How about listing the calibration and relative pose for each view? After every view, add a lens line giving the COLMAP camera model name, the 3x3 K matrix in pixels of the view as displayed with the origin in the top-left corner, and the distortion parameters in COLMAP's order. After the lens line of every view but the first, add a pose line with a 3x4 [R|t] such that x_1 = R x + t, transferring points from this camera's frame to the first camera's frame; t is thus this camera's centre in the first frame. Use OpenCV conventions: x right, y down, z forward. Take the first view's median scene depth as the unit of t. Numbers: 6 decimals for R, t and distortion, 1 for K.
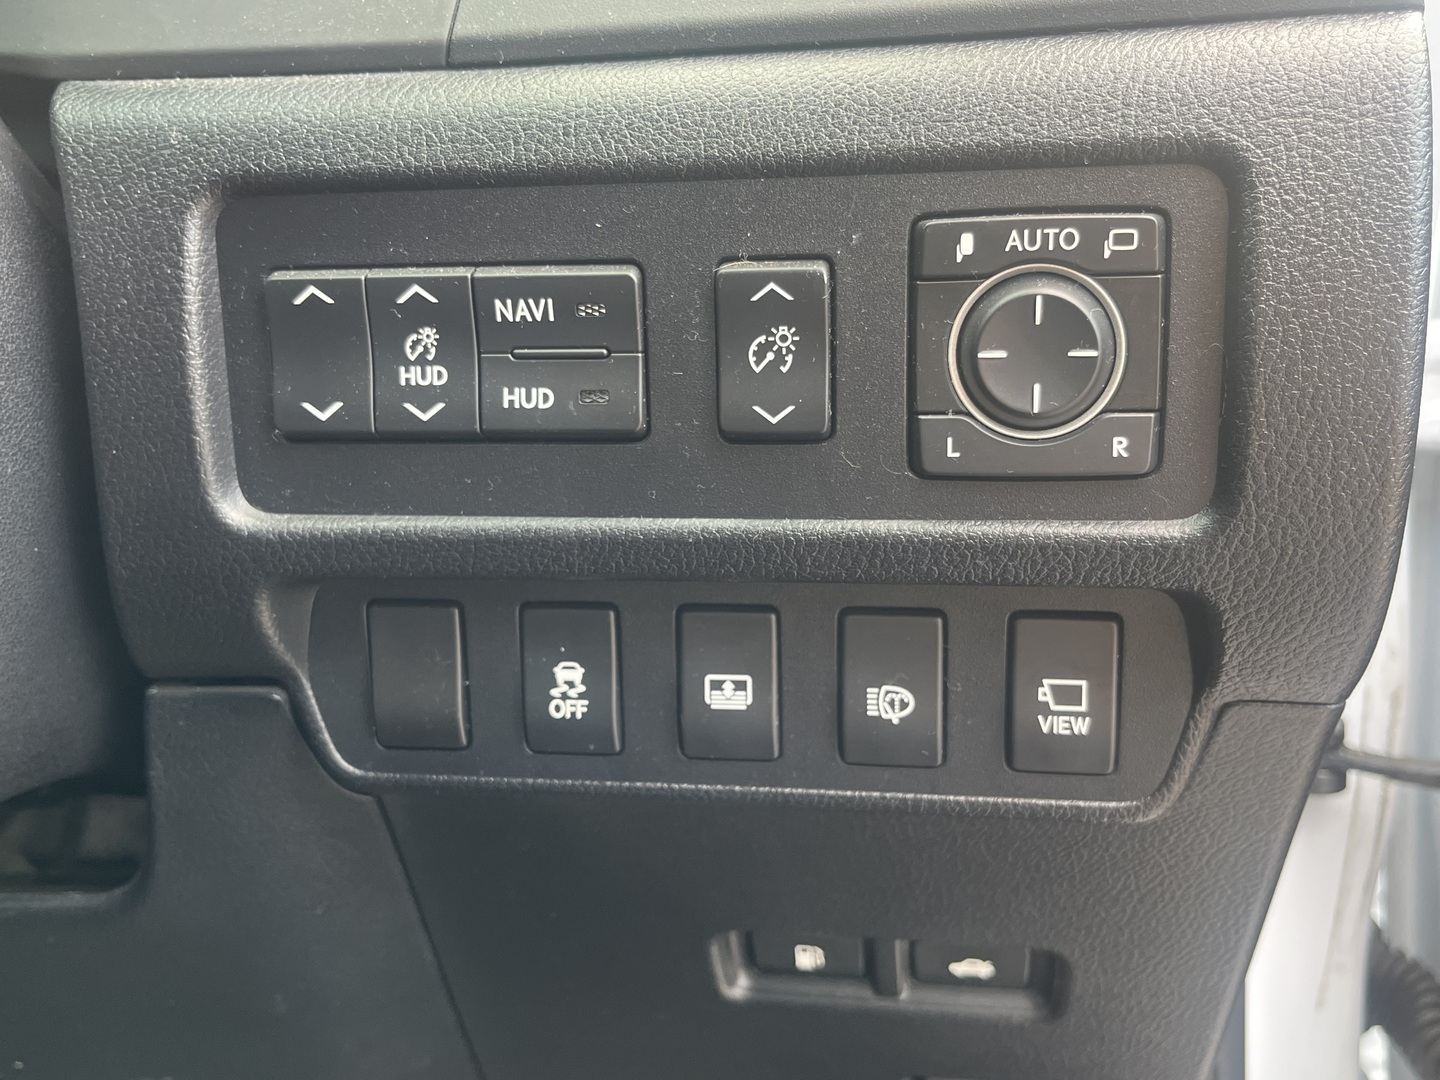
lens RADIAL K [[1305.3, 0, 720.0], [0, 1305.3, 540.0], [0, 0, 1]] dist [0.005293, 0.001348]
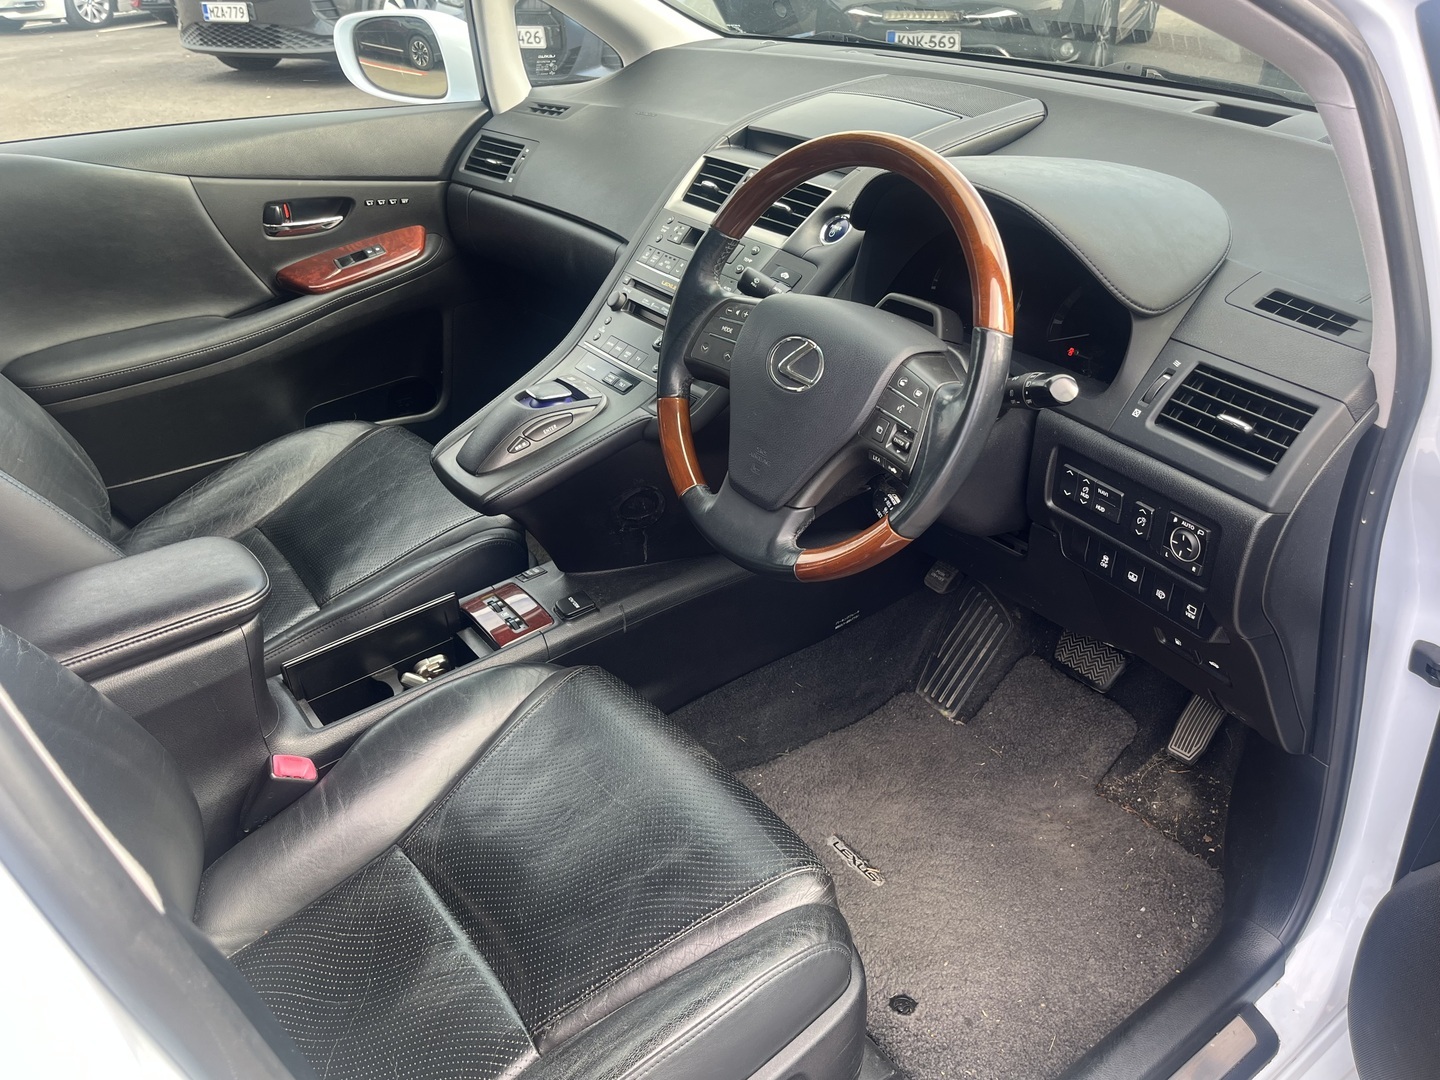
lens RADIAL K [[1142.9, 0, 720.0], [0, 1142.9, 540.0], [0, 0, 1]] dist [-0.000468, 0.000004]
pose [[0.617967, 0.394574, -0.680020, 1.927101], [-0.116936, 0.901450, 0.416791, -1.617316], [0.777459, -0.178045, 0.603206, -2.706067]]
